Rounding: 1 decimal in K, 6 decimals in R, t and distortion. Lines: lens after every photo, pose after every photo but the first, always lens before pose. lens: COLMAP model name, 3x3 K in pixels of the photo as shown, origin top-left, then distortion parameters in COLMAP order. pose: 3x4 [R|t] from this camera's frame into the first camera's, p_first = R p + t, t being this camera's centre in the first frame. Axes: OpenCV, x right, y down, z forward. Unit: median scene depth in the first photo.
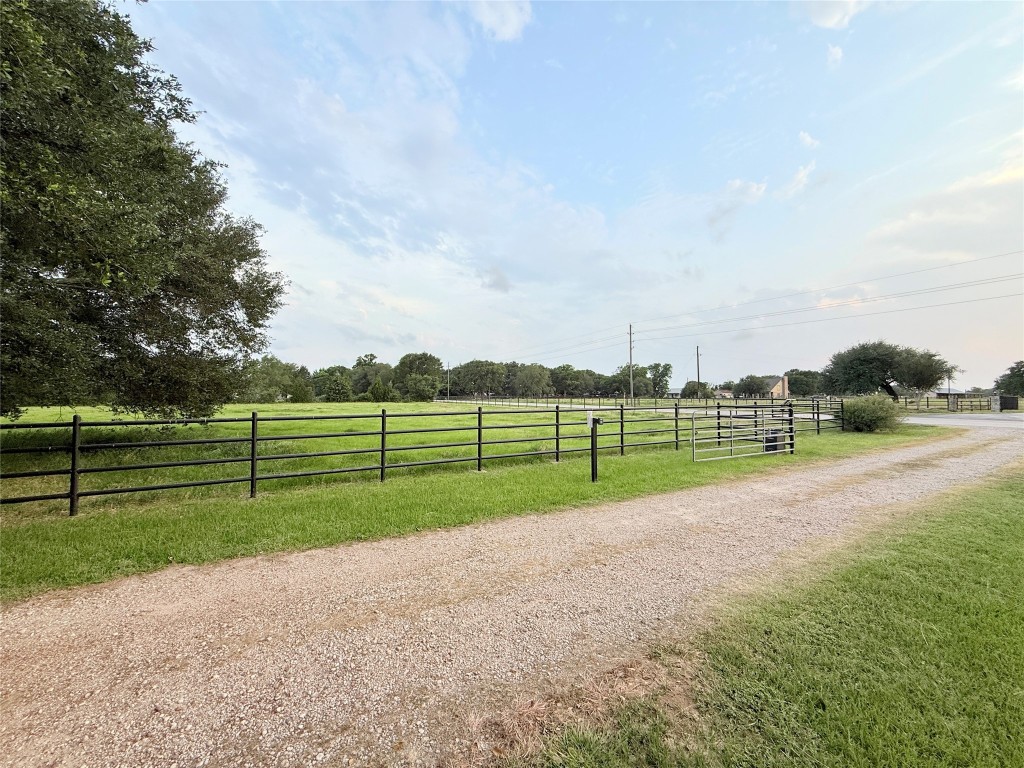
lens RADIAL K [[409.1, 0, 511.9], [0, 409.1, 404.6], [0, 0, 1]] dist [0.001407, 0.000186]
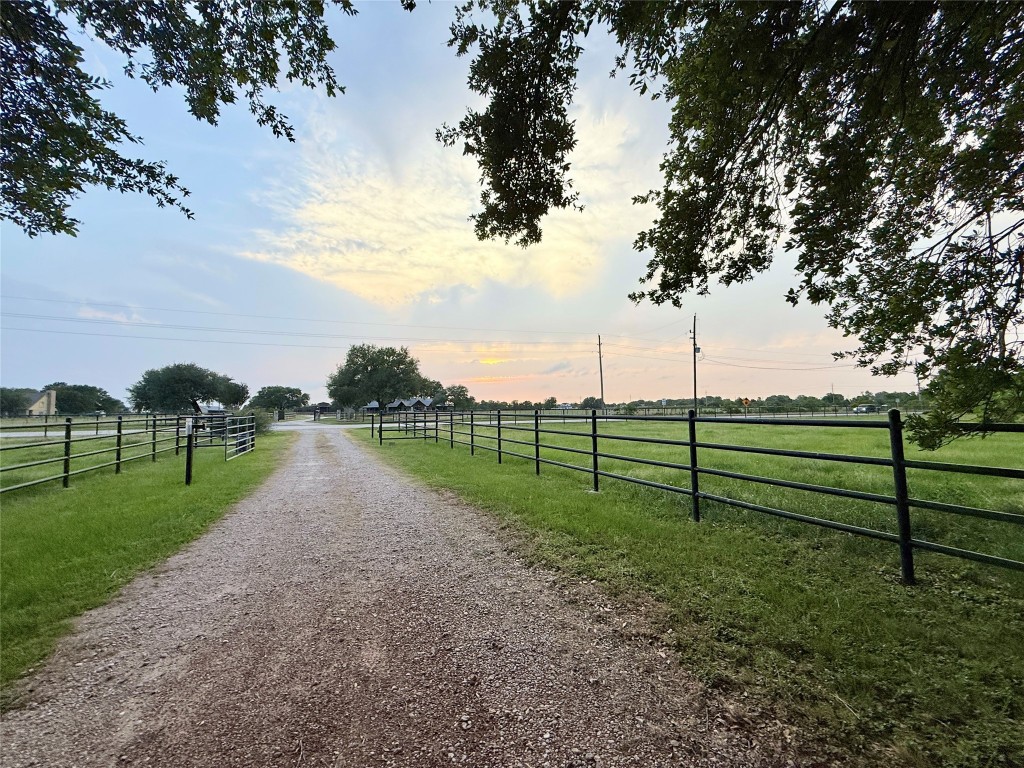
lens RADIAL K [[410.5, 0, 512.0], [0, 410.5, 384.0], [0, 0, 1]] dist [0.000009, 0.000000]
pose [[0.067239, 0.051428, 0.996411, -0.202526], [0.042176, 0.997632, -0.054337, 0.005077], [-0.996845, 0.045678, 0.064911, 0.017282]]
